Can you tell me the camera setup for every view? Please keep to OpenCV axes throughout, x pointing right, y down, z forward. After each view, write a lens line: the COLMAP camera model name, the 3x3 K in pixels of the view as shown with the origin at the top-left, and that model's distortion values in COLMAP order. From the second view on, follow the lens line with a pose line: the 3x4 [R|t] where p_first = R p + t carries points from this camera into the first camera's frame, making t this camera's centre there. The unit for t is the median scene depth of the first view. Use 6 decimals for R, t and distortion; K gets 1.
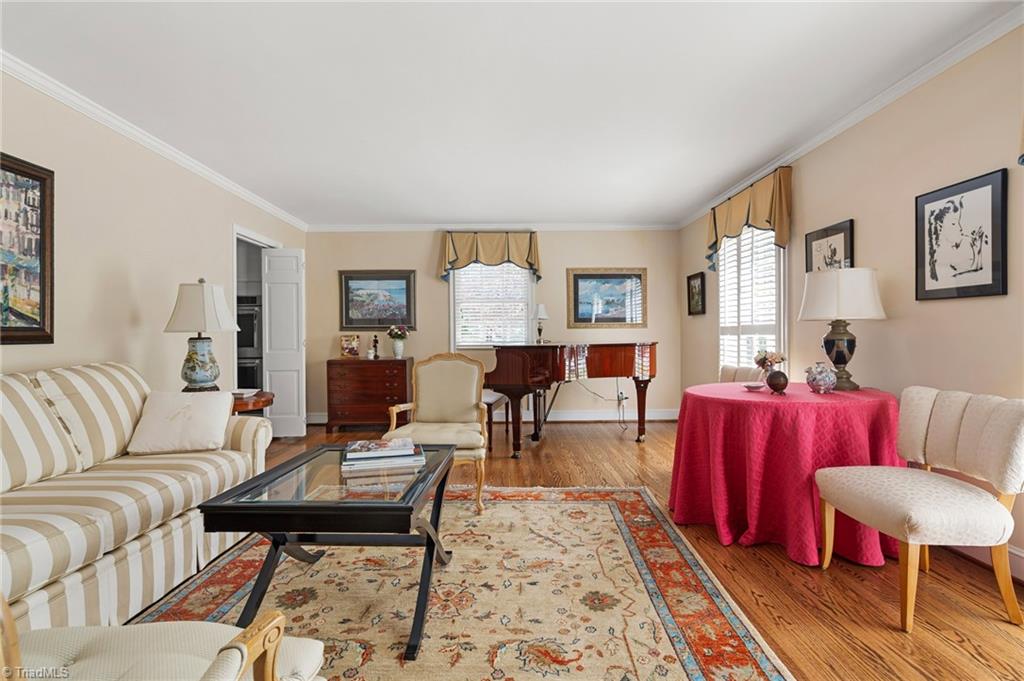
lens RADIAL K [[460.3, 0, 507.9], [0, 460.3, 339.5], [0, 0, 1]] dist [-0.001839, -0.000106]
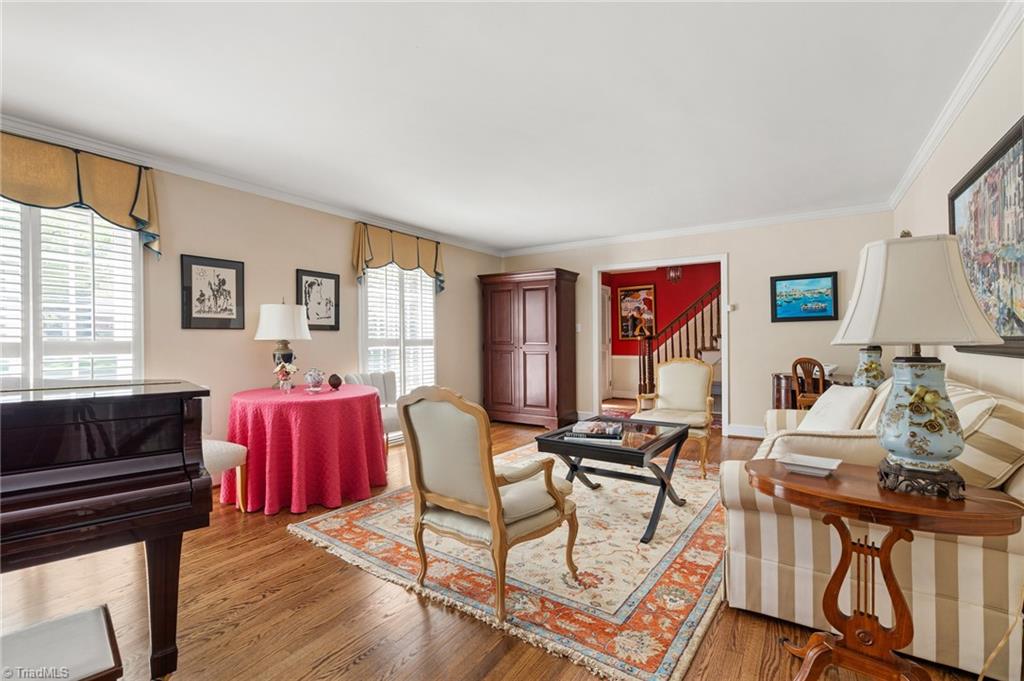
lens RADIAL K [[460.3, 0, 507.9], [0, 460.3, 339.5], [0, 0, 1]] dist [-0.001839, -0.000106]
pose [[-0.822024, 0.015060, 0.569254, -0.670882], [0.023472, 0.999697, 0.007447, -0.038181], [-0.568969, 0.019483, -0.822128, 1.807098]]
